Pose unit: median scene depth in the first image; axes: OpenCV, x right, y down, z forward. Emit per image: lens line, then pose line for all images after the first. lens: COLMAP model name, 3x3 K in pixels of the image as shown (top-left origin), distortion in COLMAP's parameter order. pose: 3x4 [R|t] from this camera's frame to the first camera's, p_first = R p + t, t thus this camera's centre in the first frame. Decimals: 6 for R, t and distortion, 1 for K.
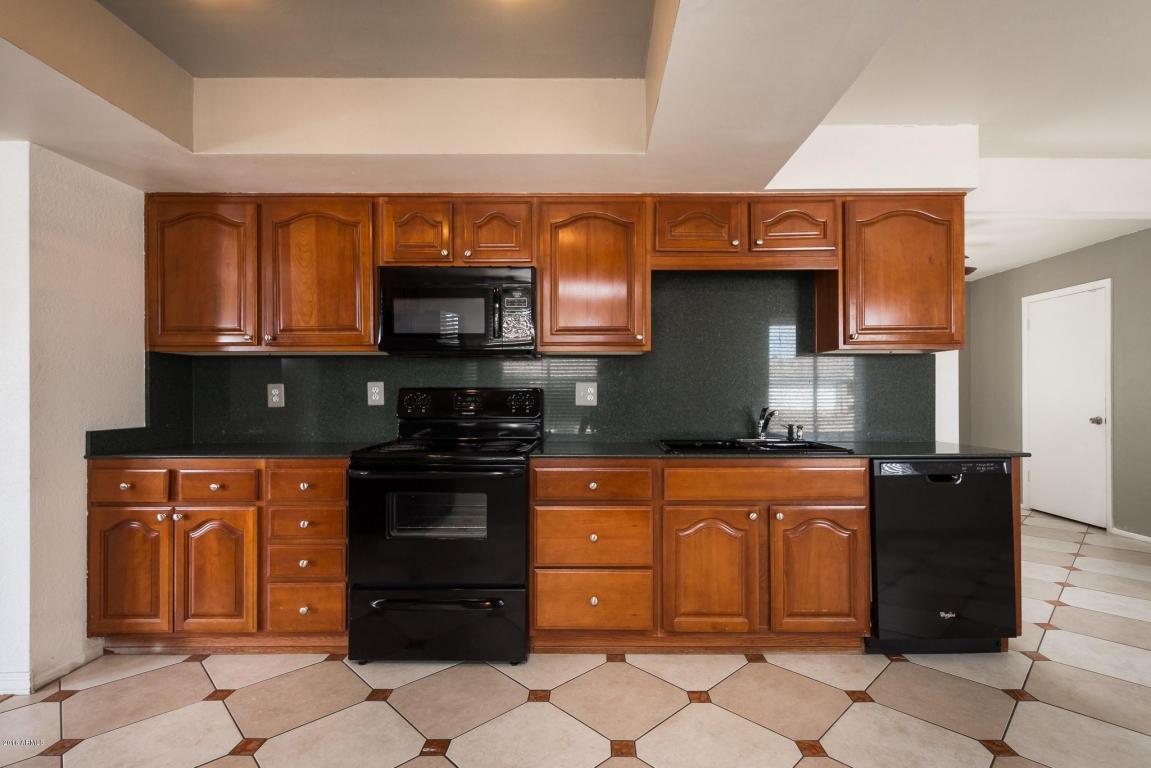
lens RADIAL K [[530.3, 0, 581.8], [0, 530.3, 395.3], [0, 0, 1]] dist [0.000758, -0.000611]
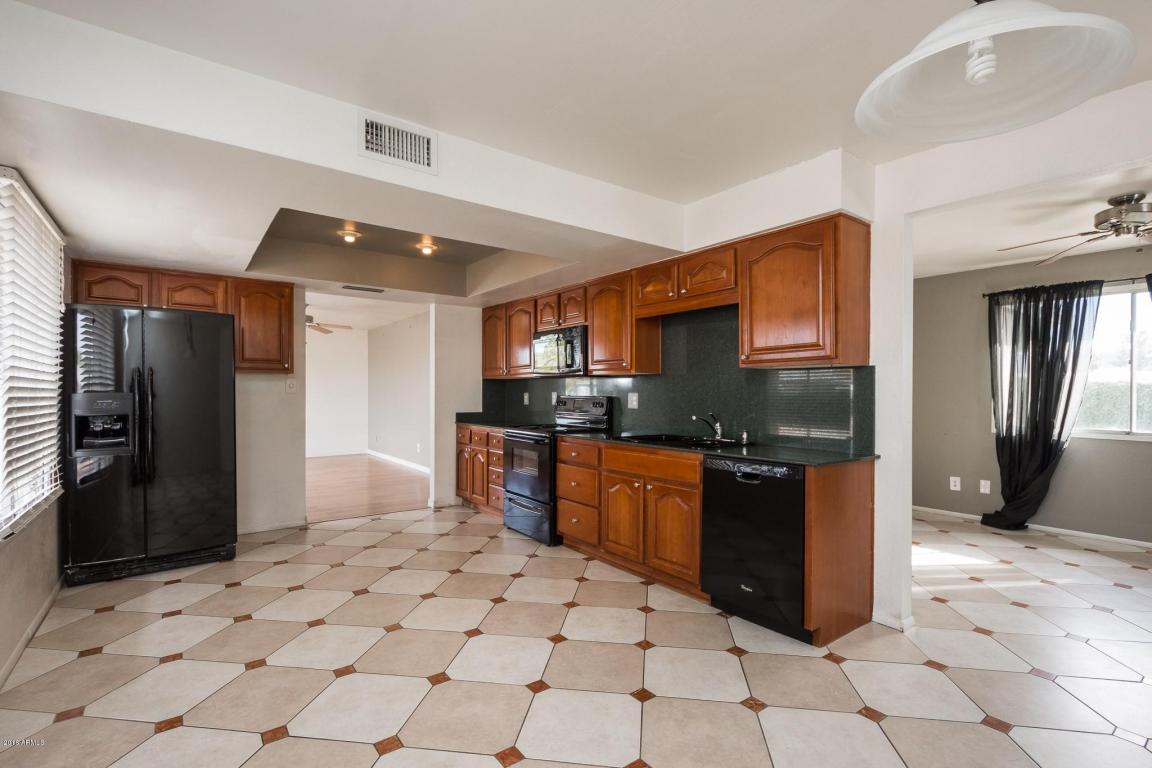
lens RADIAL K [[539.2, 0, 585.4], [0, 539.2, 397.5], [0, 0, 1]] dist [-0.003400, -0.000997]
pose [[0.601692, 0.011253, -0.798649, 1.294641], [-0.015071, 0.999883, 0.002733, -0.015663], [0.798586, 0.010392, 0.601791, -0.031124]]
